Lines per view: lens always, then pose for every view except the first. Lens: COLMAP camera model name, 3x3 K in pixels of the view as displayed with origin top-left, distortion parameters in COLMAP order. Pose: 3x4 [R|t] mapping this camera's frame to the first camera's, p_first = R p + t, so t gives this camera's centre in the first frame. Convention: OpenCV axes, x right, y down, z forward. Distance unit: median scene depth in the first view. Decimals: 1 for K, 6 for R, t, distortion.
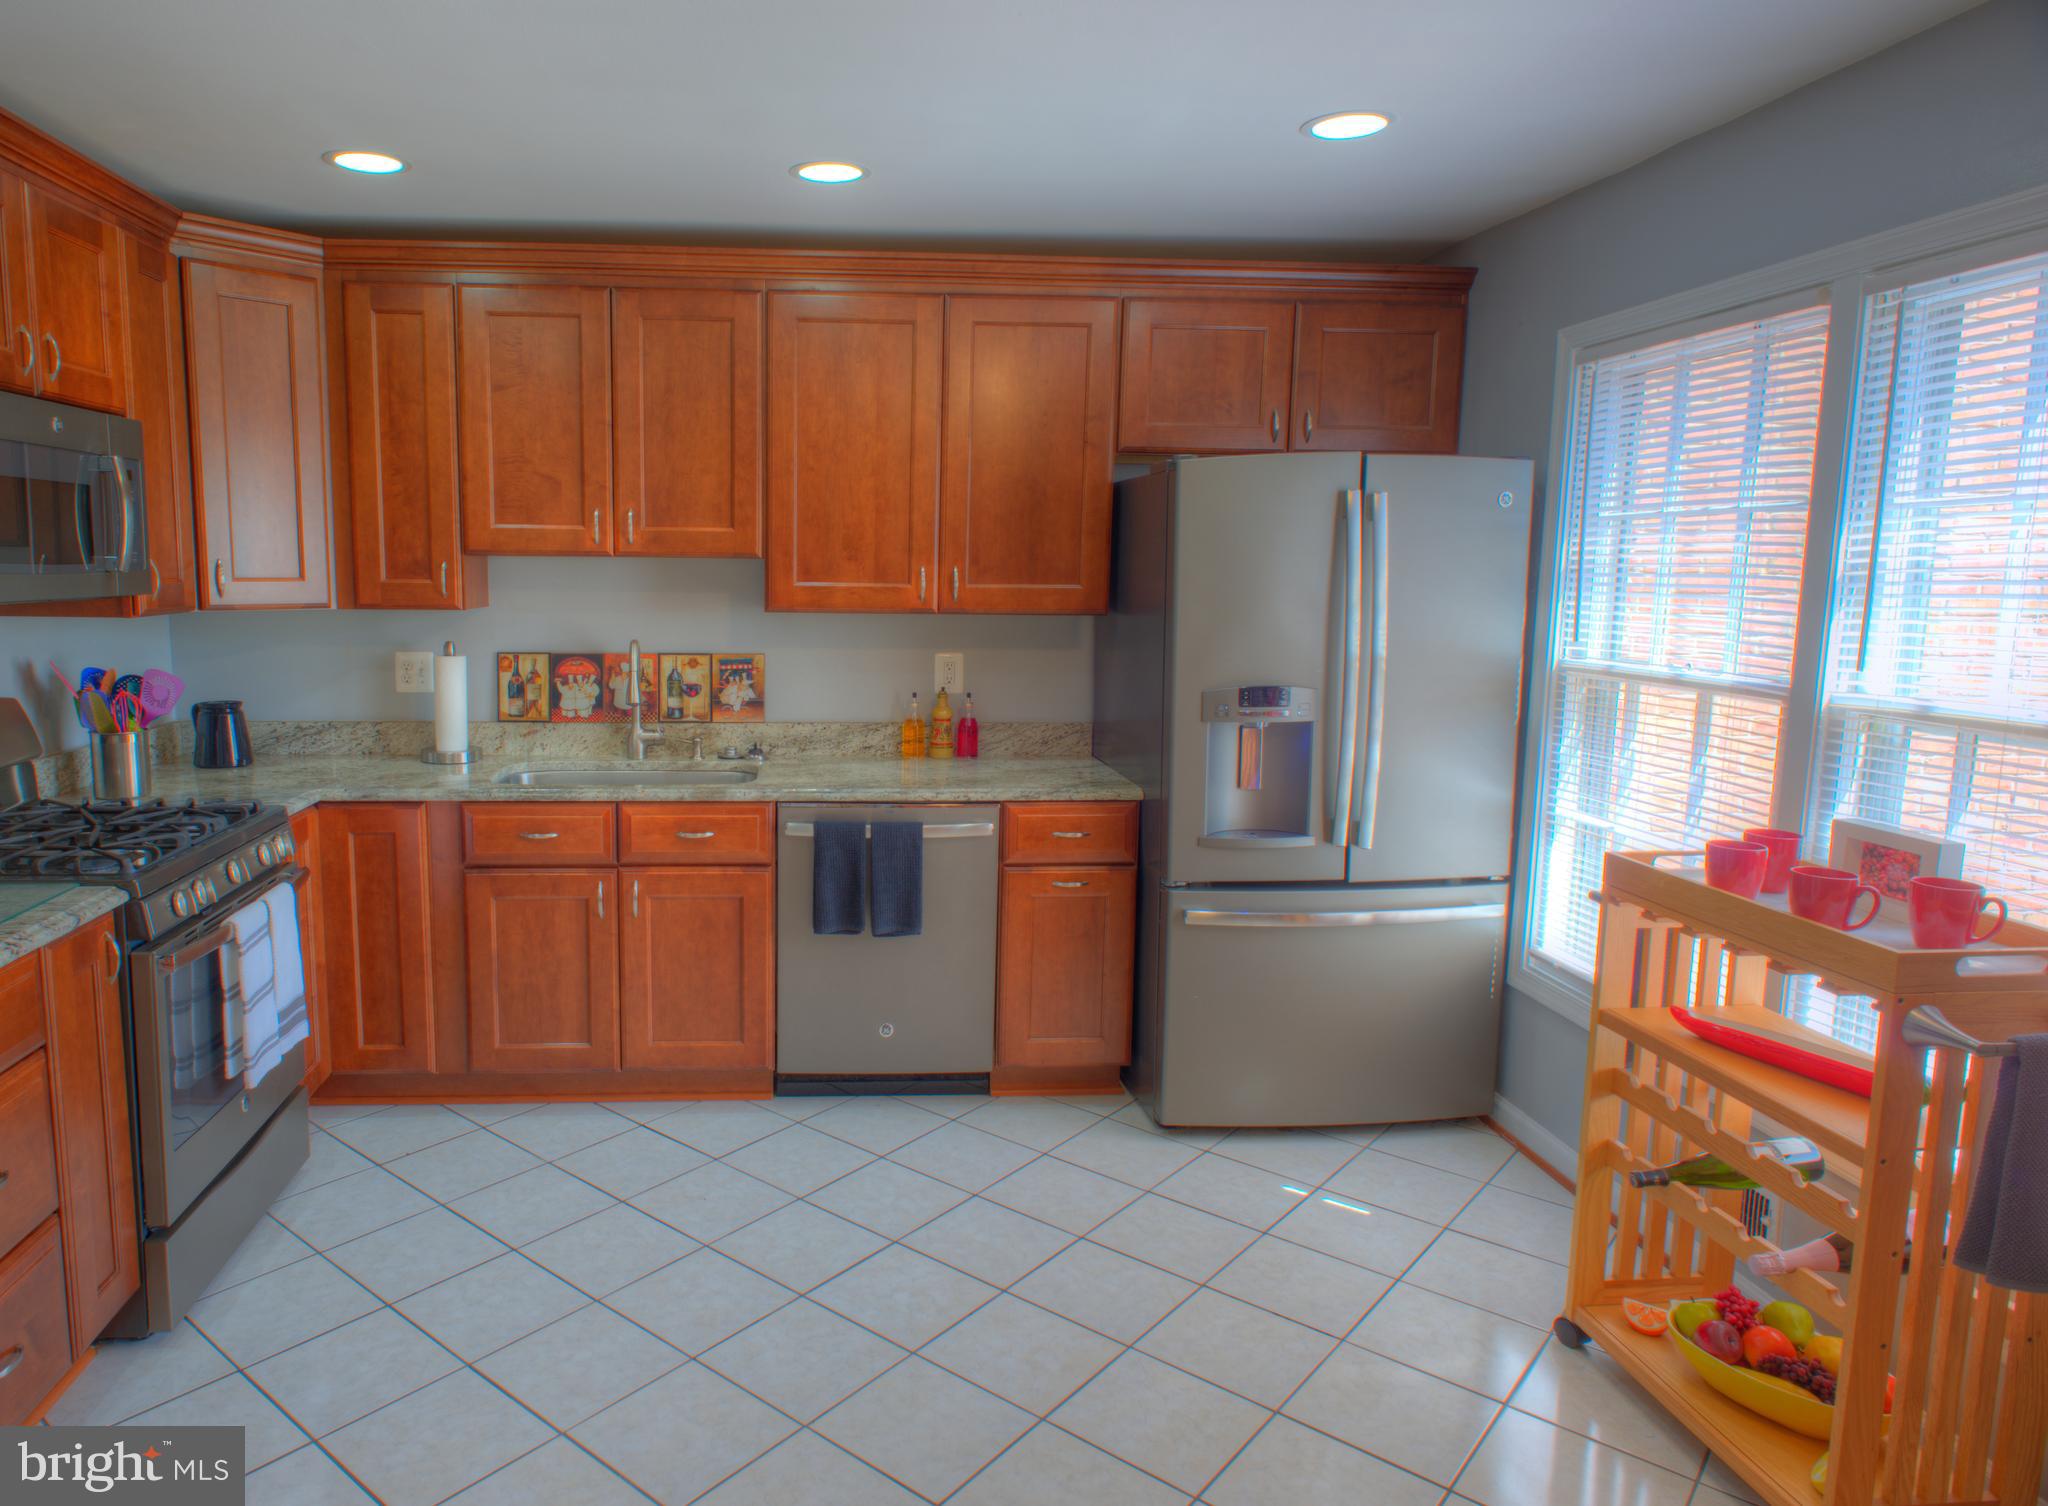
lens RADIAL K [[1264.5, 0, 1024.7], [0, 1264.5, 766.8], [0, 0, 1]] dist [0.004911, -0.000103]
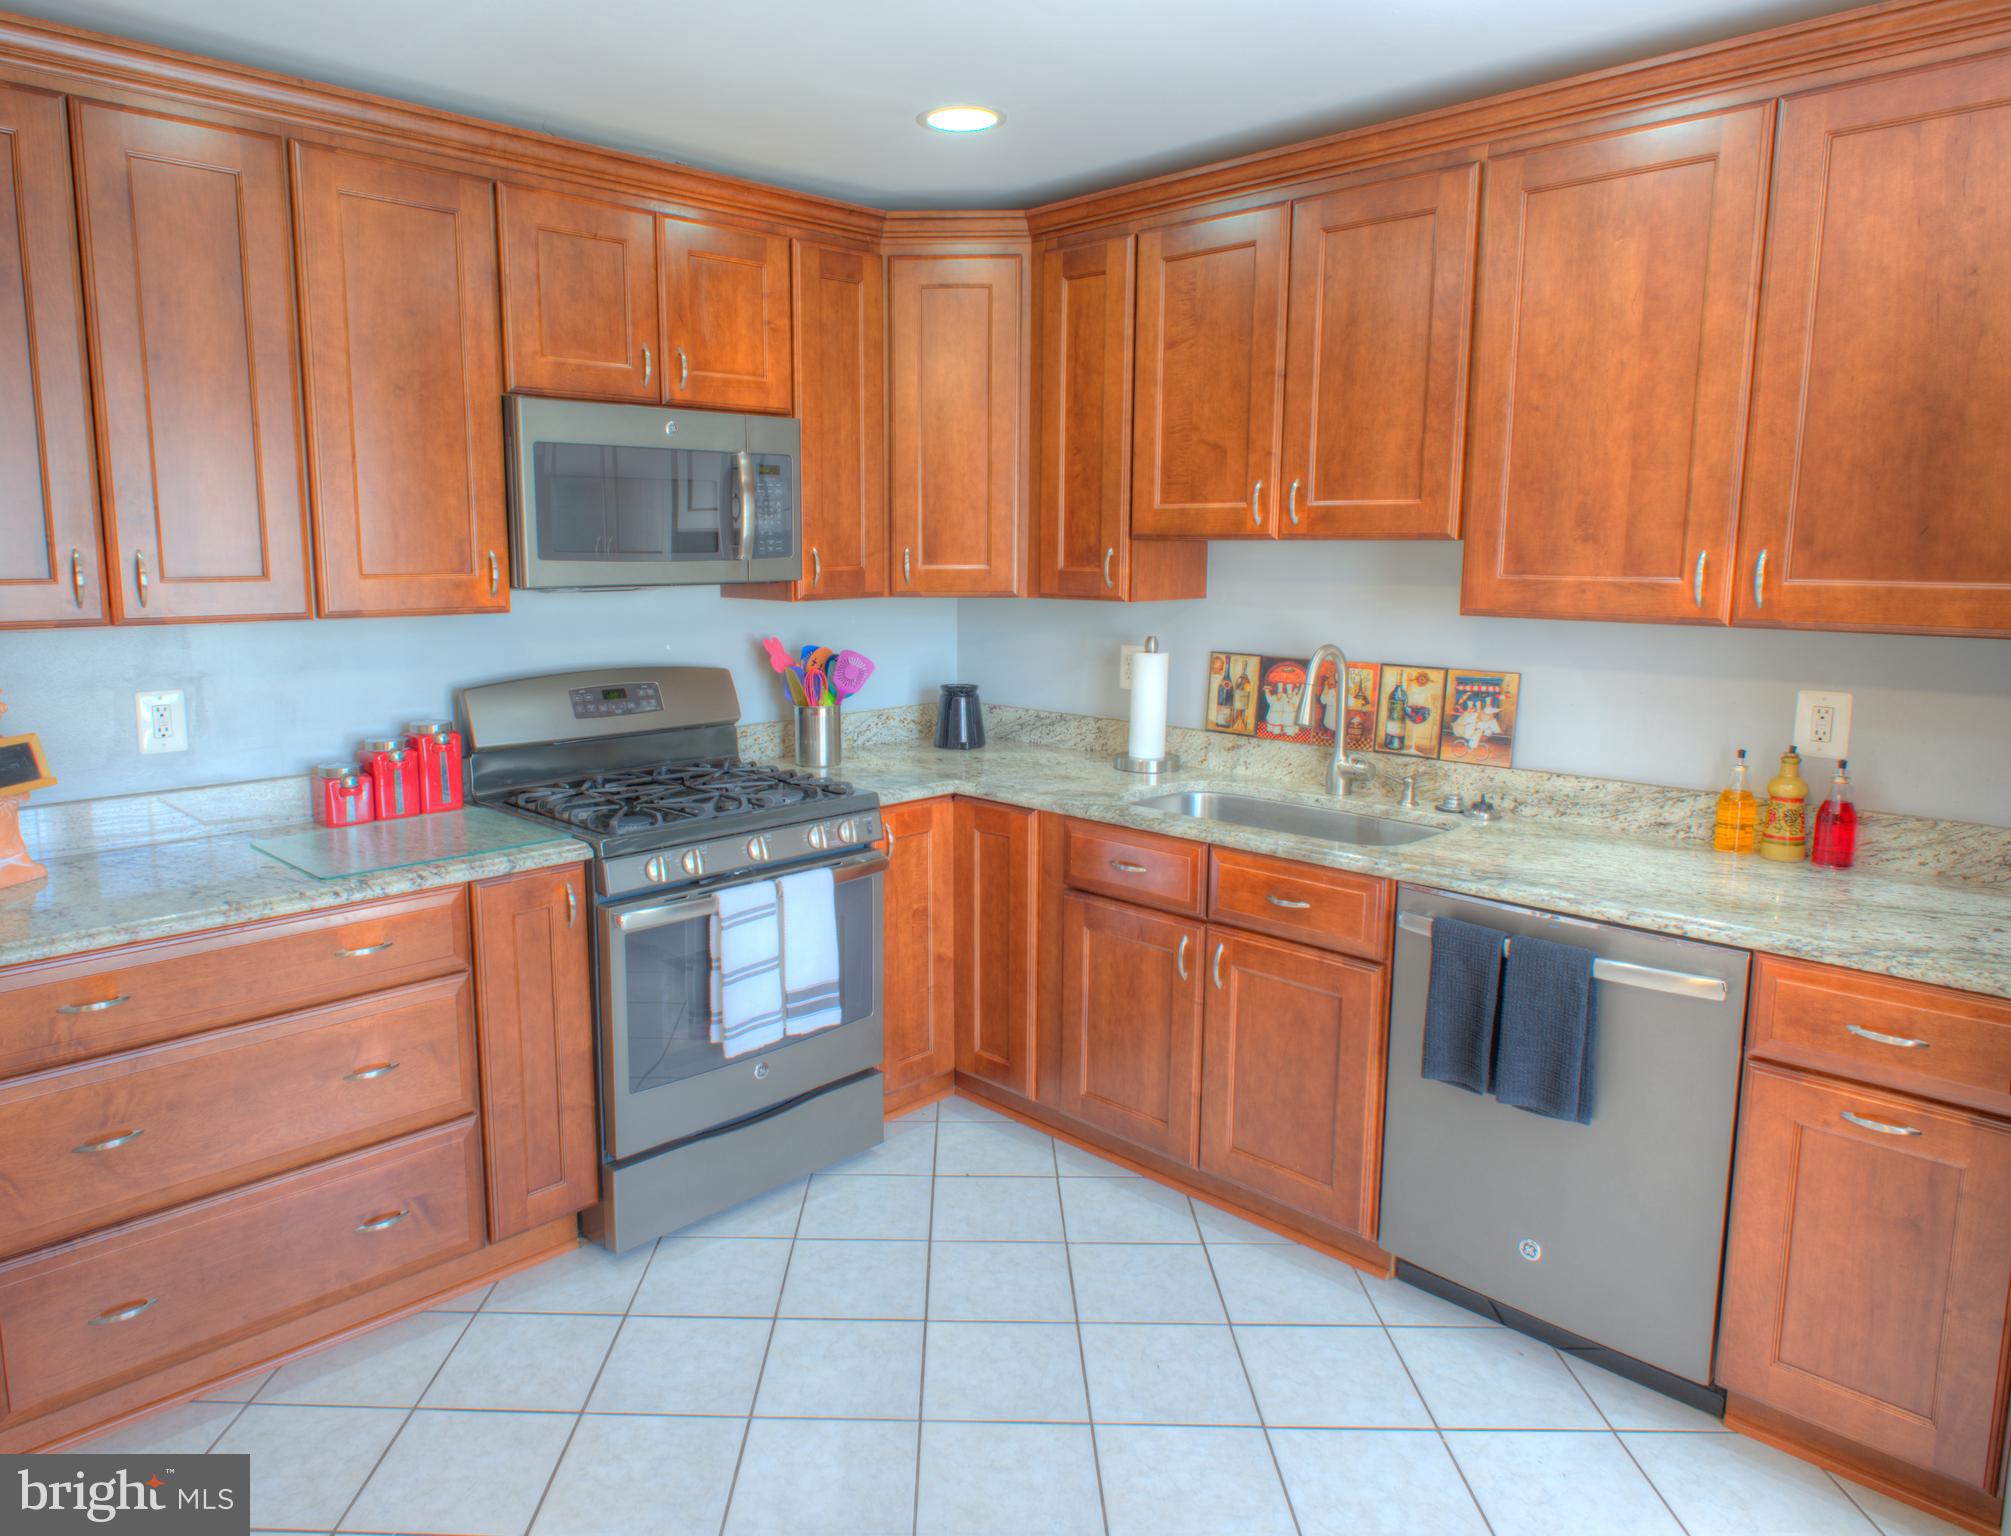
lens RADIAL K [[1382.0, 0, 1005.5], [0, 1382.0, 768.0], [0, 0, 1]] dist [0.000636, -0.001871]
pose [[0.603932, 0.120267, -0.787910, 0.268989], [-0.121067, 0.990922, 0.058456, -0.051836], [0.787787, 0.060086, 0.613010, 0.326855]]
